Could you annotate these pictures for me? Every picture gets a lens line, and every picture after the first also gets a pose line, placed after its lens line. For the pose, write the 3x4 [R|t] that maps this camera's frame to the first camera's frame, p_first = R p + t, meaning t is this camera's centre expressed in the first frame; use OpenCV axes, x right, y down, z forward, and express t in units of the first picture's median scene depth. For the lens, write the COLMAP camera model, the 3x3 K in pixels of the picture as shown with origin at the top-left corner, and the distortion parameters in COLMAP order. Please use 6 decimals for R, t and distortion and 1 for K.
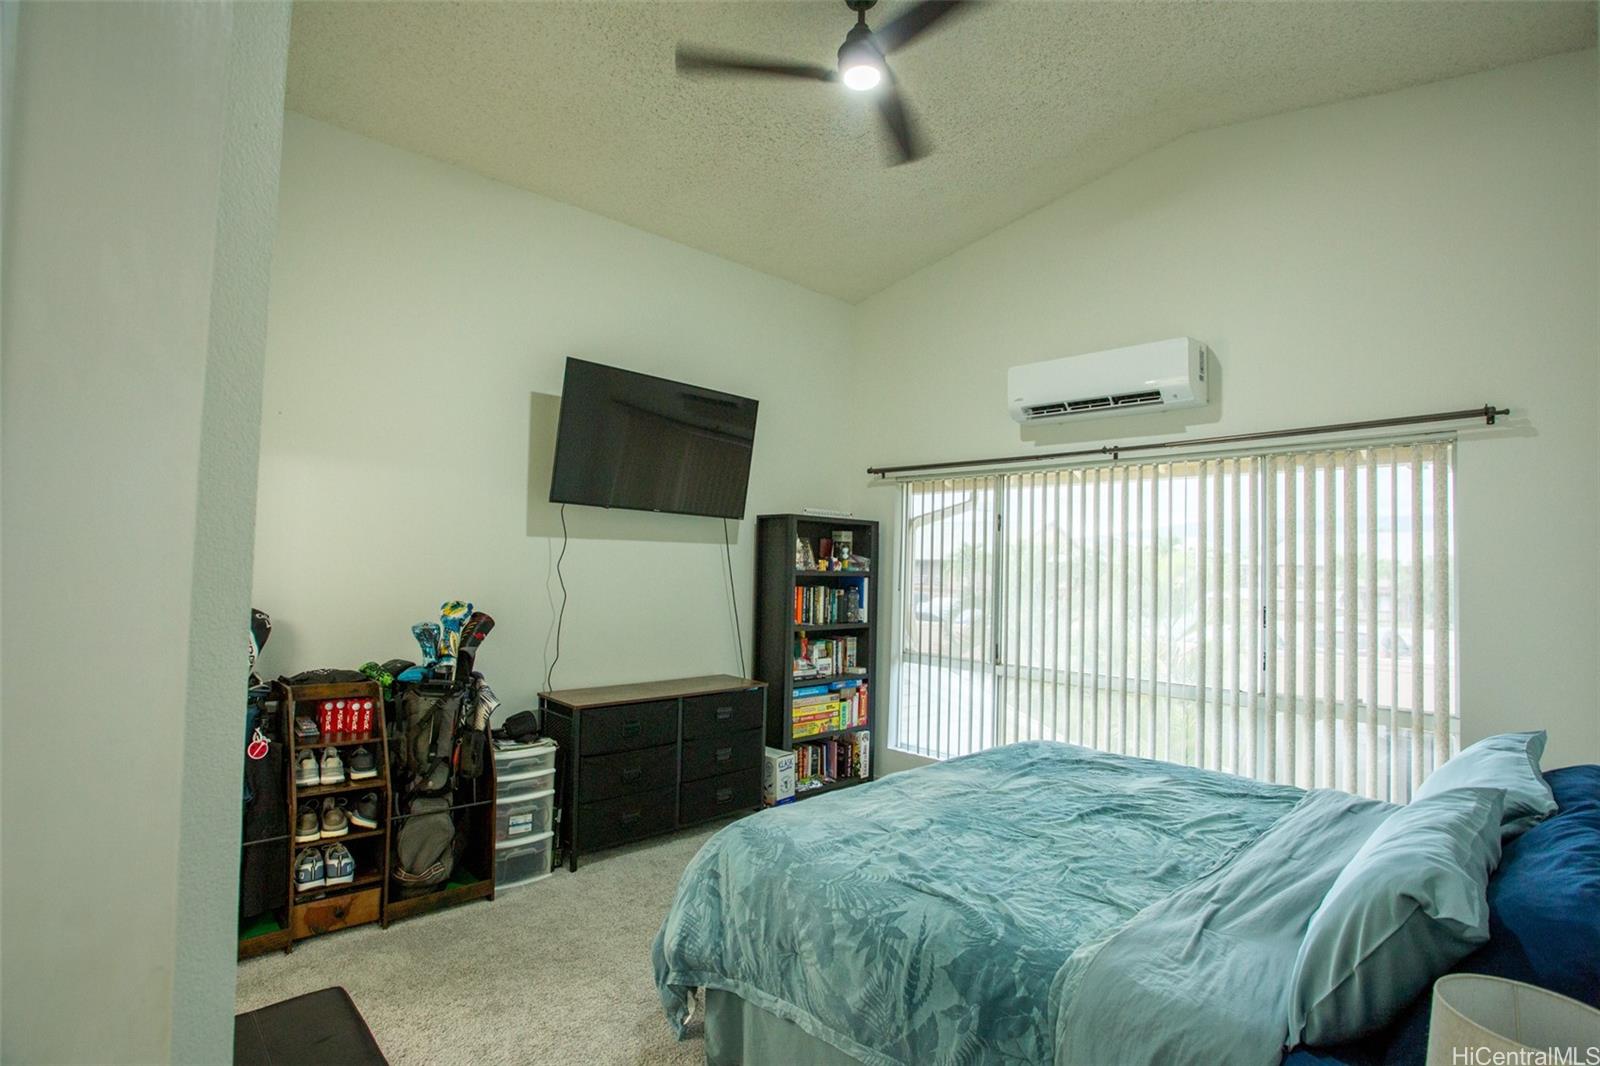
lens RADIAL K [[782.6, 0, 800.0], [0, 782.6, 533.0], [0, 0, 1]] dist [-0.072150, 0.000232]
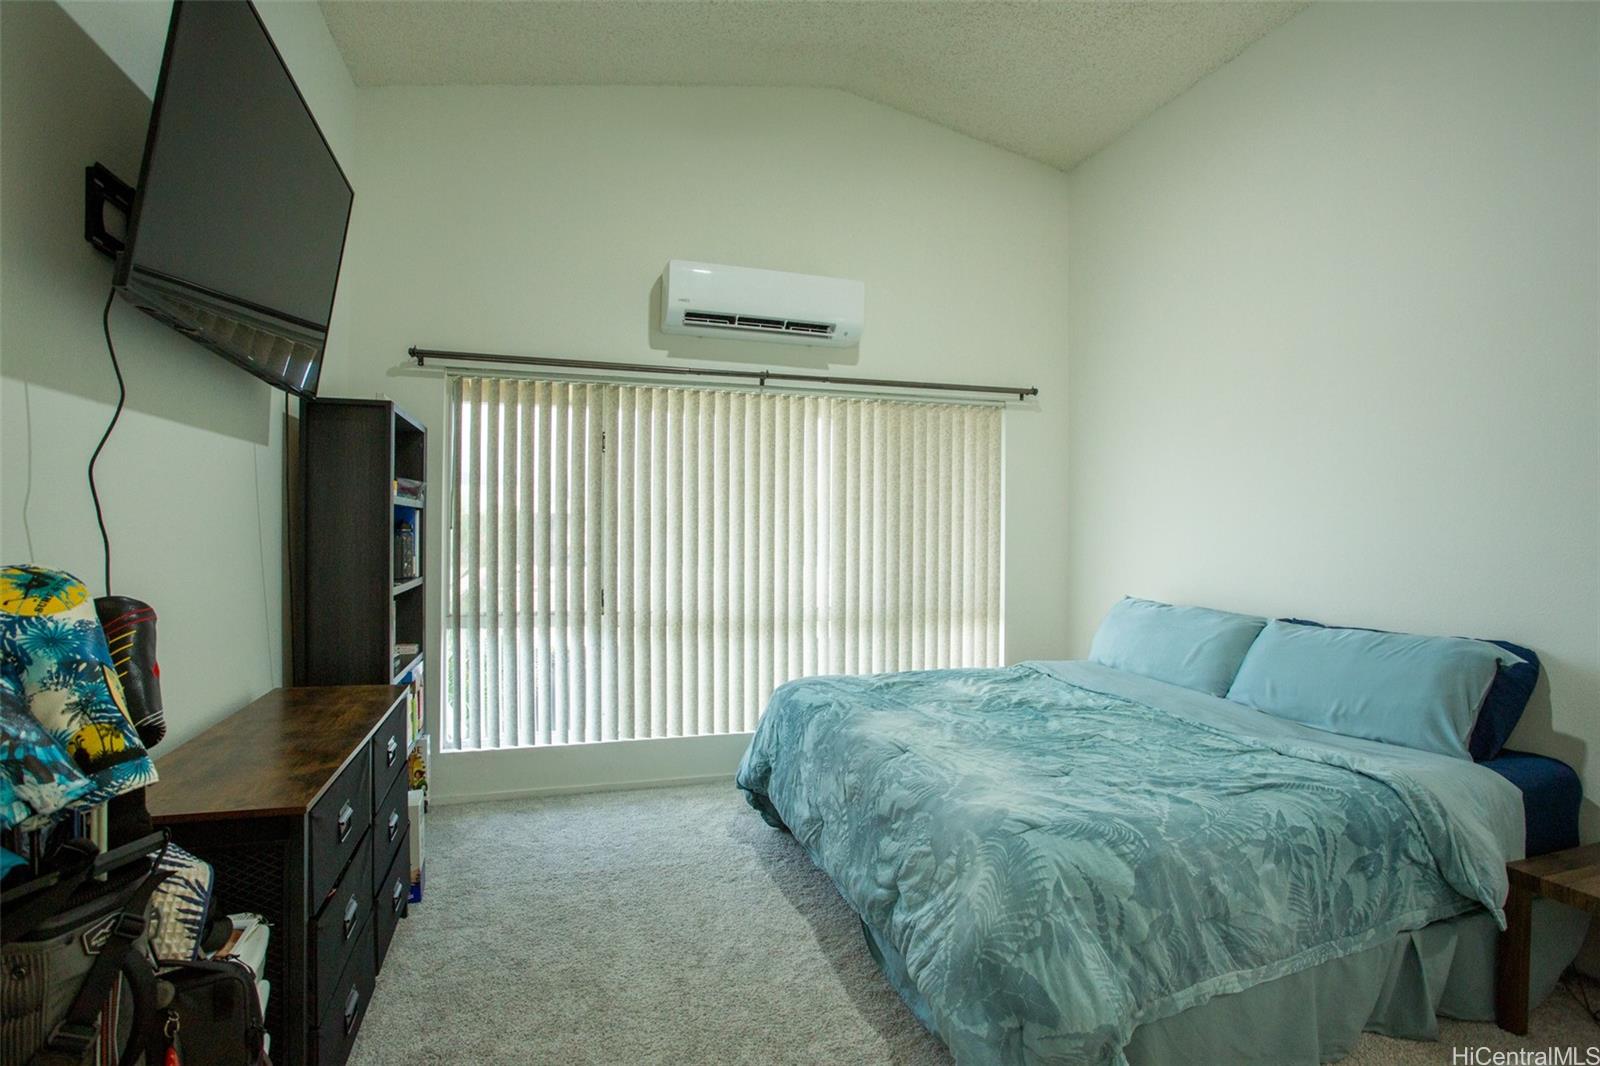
lens RADIAL K [[782.6, 0, 800.0], [0, 782.6, 533.0], [0, 0, 1]] dist [-0.072150, 0.000232]
pose [[0.422790, -0.025356, 0.905873, -0.491066], [-0.034890, 0.998412, 0.044231, 0.047680], [-0.905556, -0.050307, 0.421234, 0.556039]]
